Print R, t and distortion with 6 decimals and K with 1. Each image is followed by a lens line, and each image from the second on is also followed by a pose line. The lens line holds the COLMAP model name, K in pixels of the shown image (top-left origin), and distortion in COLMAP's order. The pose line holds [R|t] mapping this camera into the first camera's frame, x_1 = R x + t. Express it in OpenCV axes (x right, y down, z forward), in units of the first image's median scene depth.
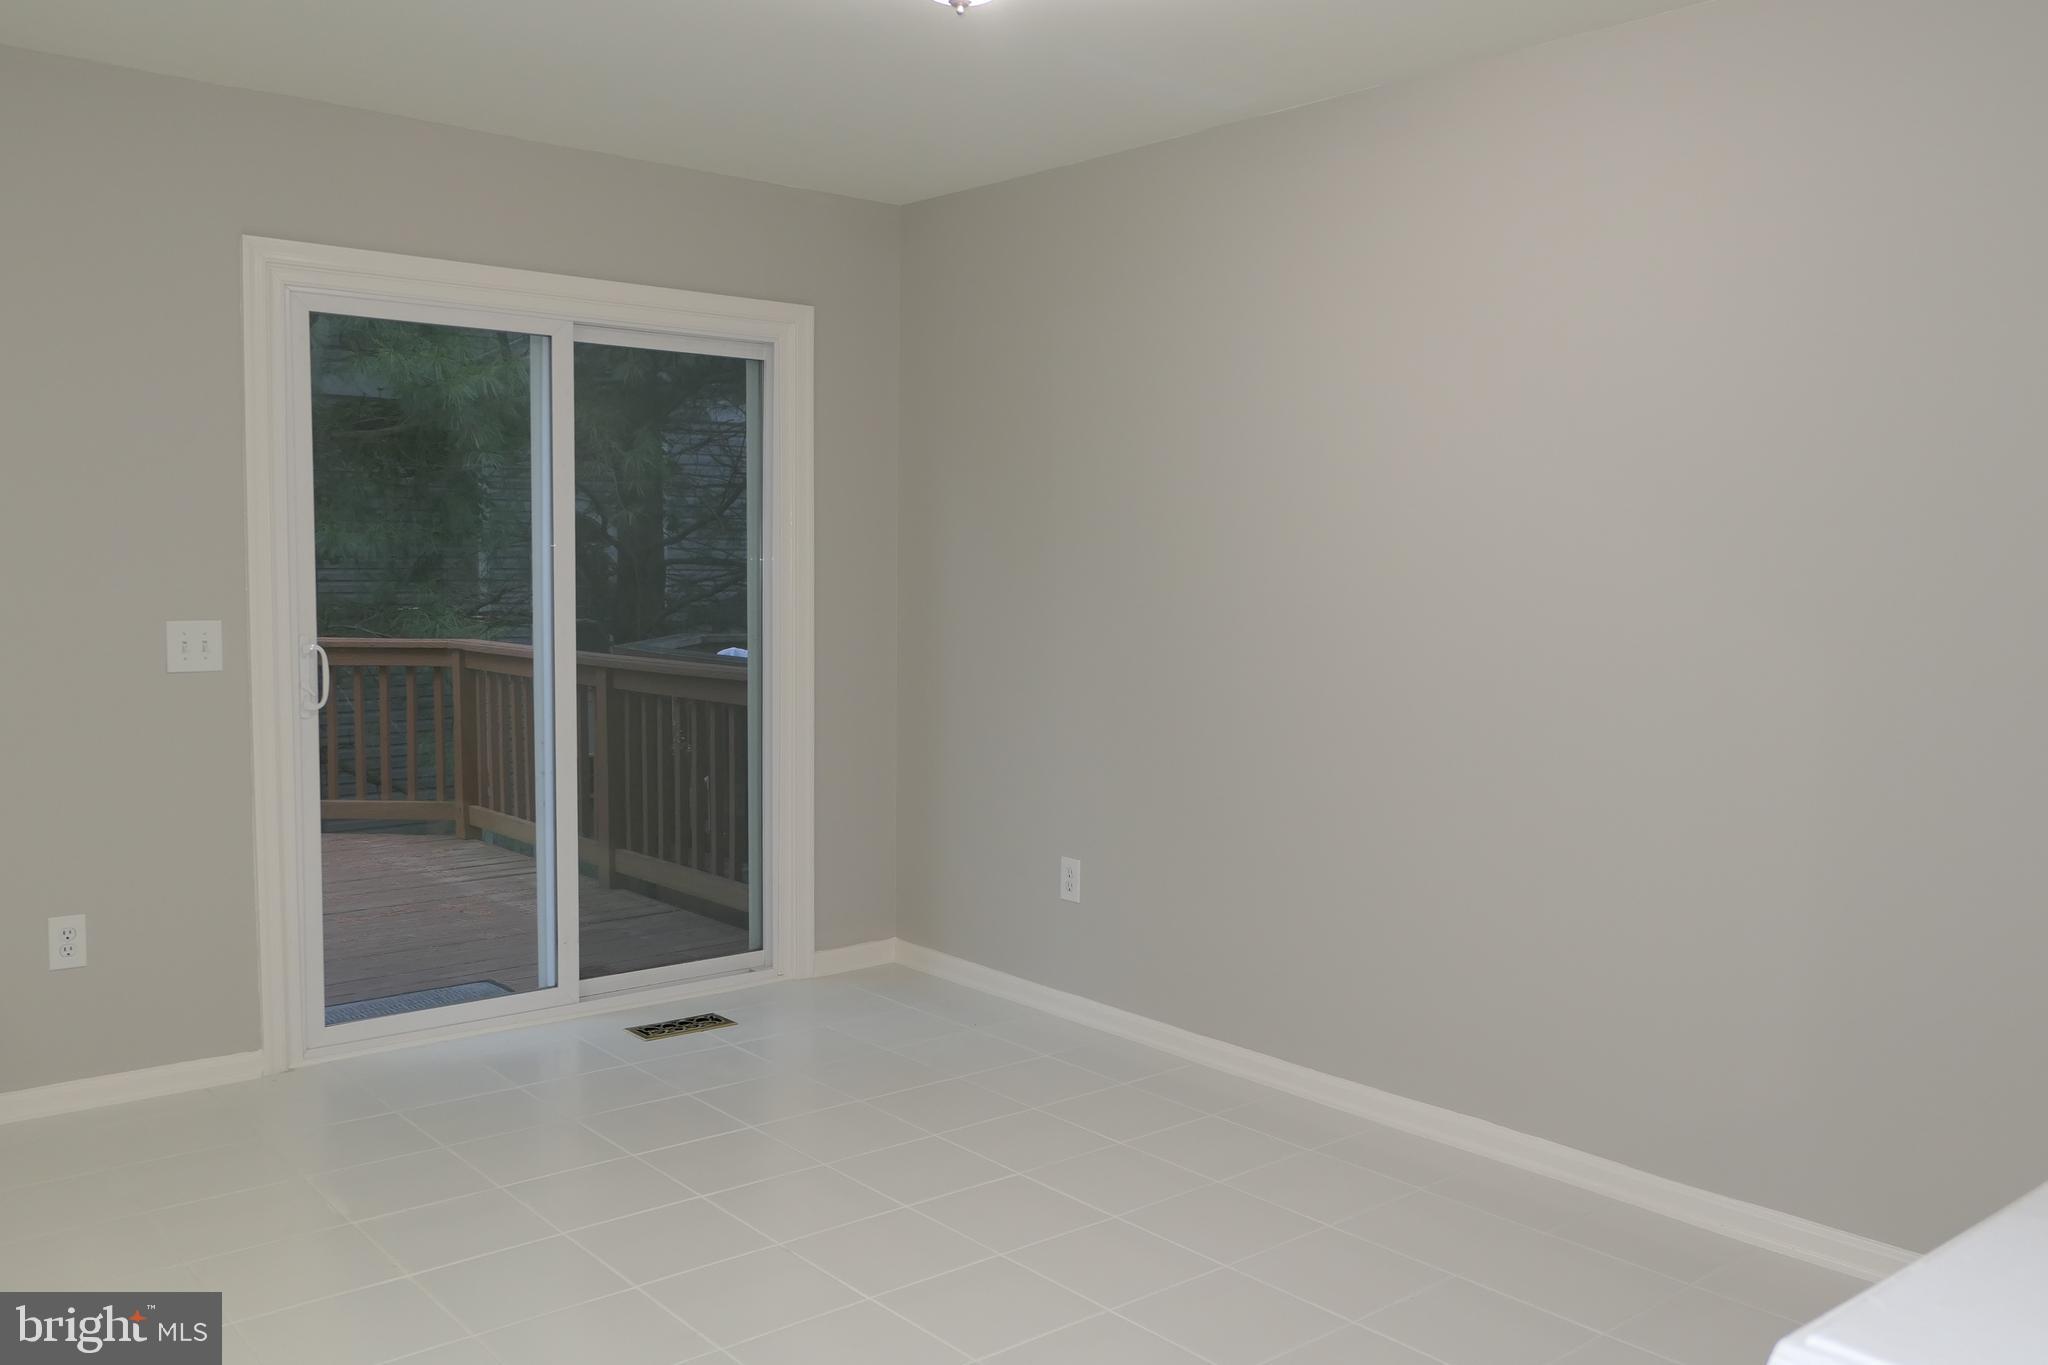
lens RADIAL K [[1668.3, 0, 1024.0], [0, 1668.3, 682.5], [0, 0, 1]] dist [-0.005252, 0.003631]
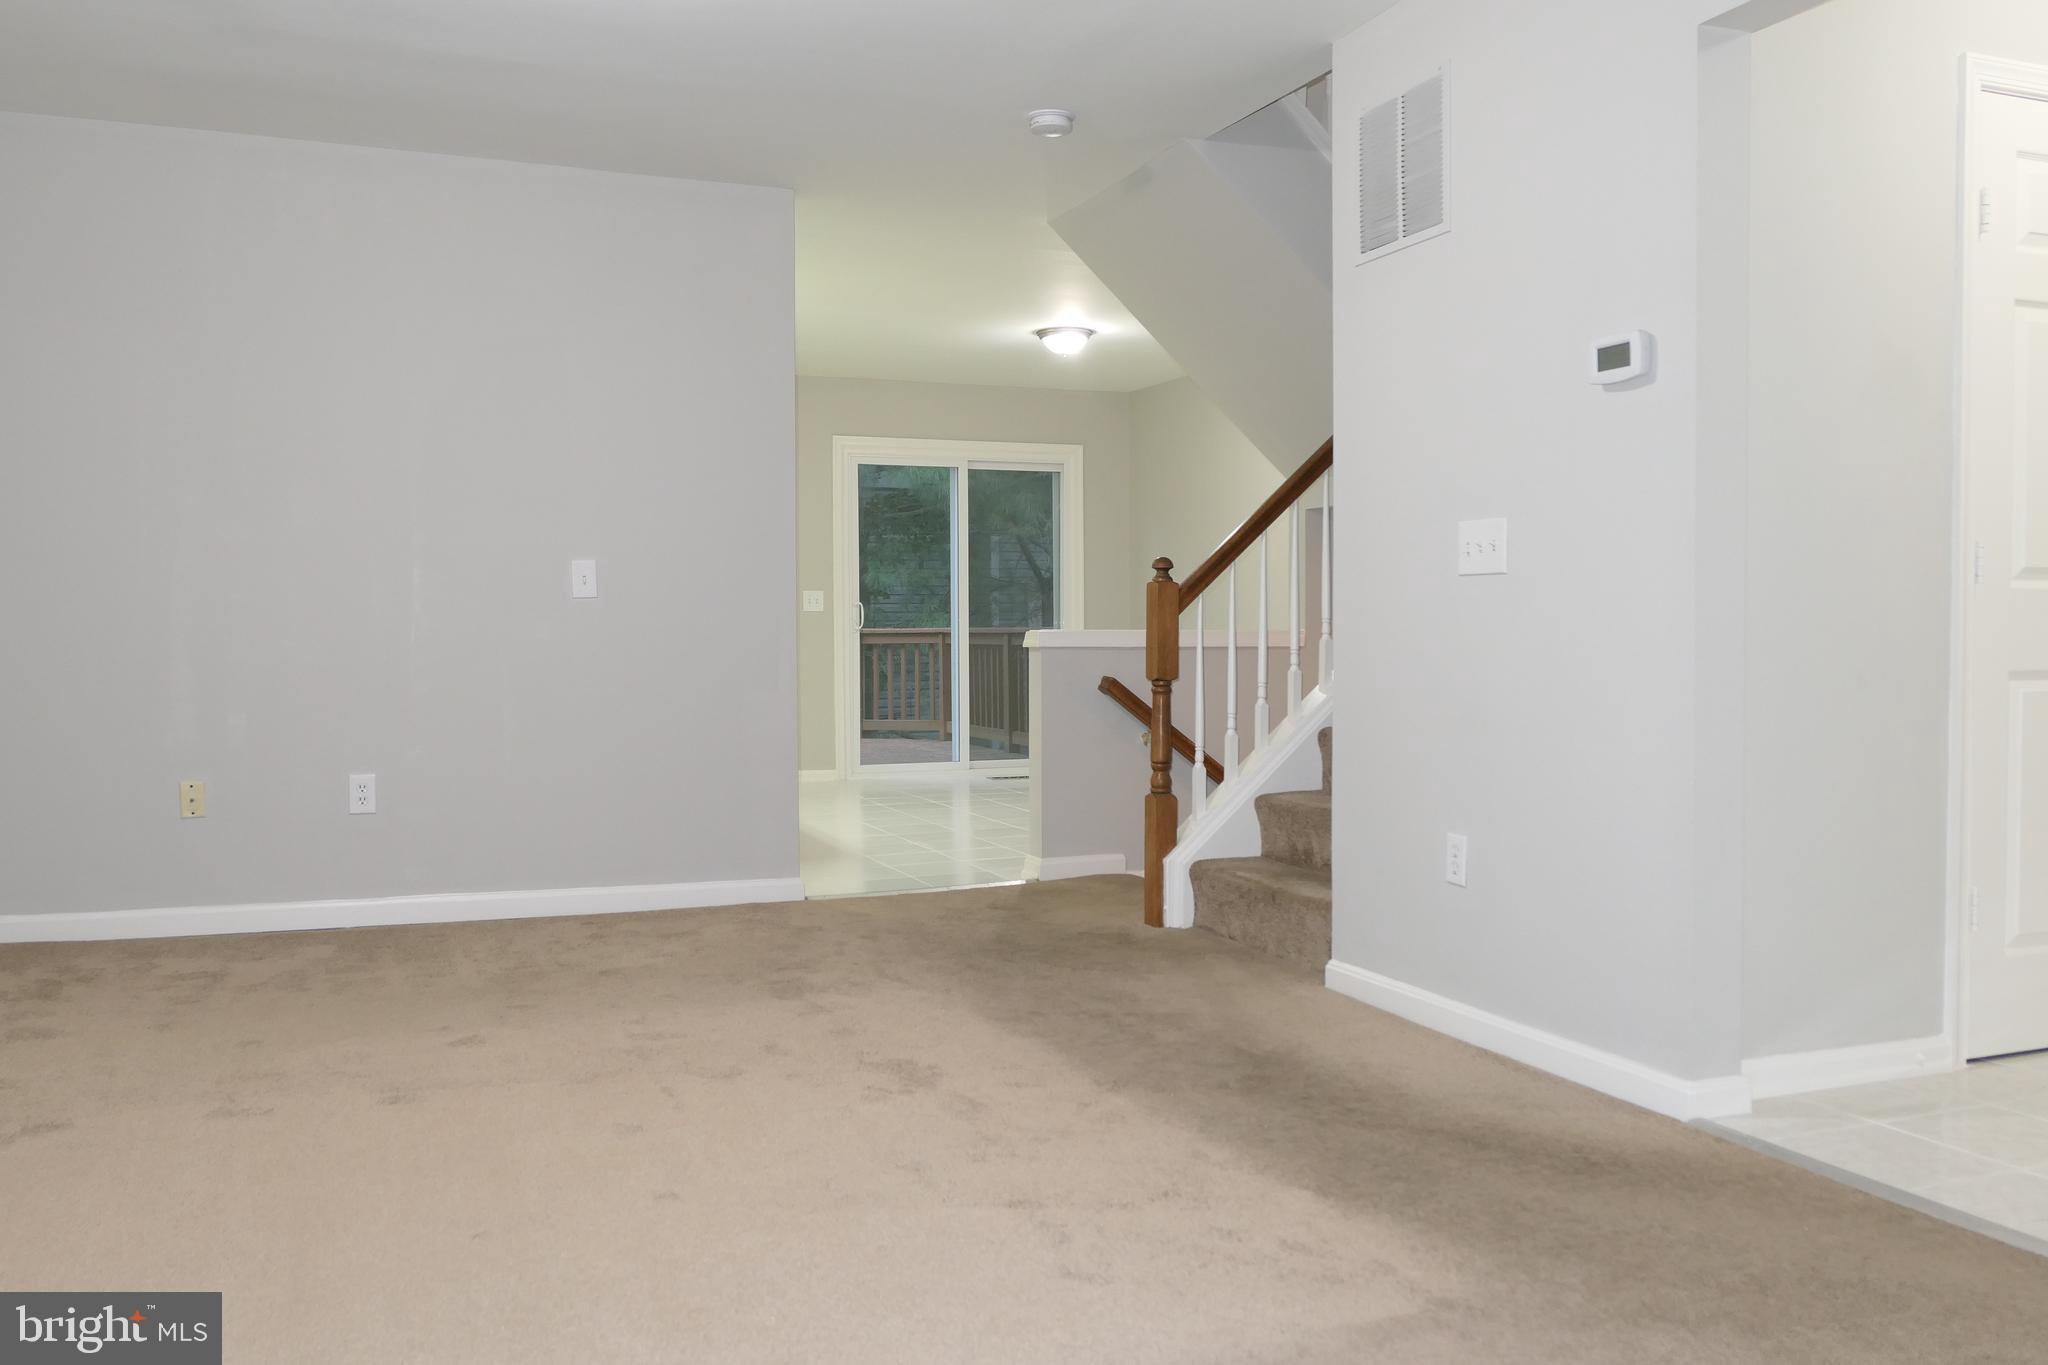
lens RADIAL K [[1668.3, 0, 1024.0], [0, 1668.3, 682.5], [0, 0, 1]] dist [-0.005252, 0.003631]
pose [[0.948627, -0.002591, -0.316385, 0.515865], [-0.009062, 0.999334, -0.035356, 0.161909], [0.316266, 0.036407, 0.947972, -1.102208]]
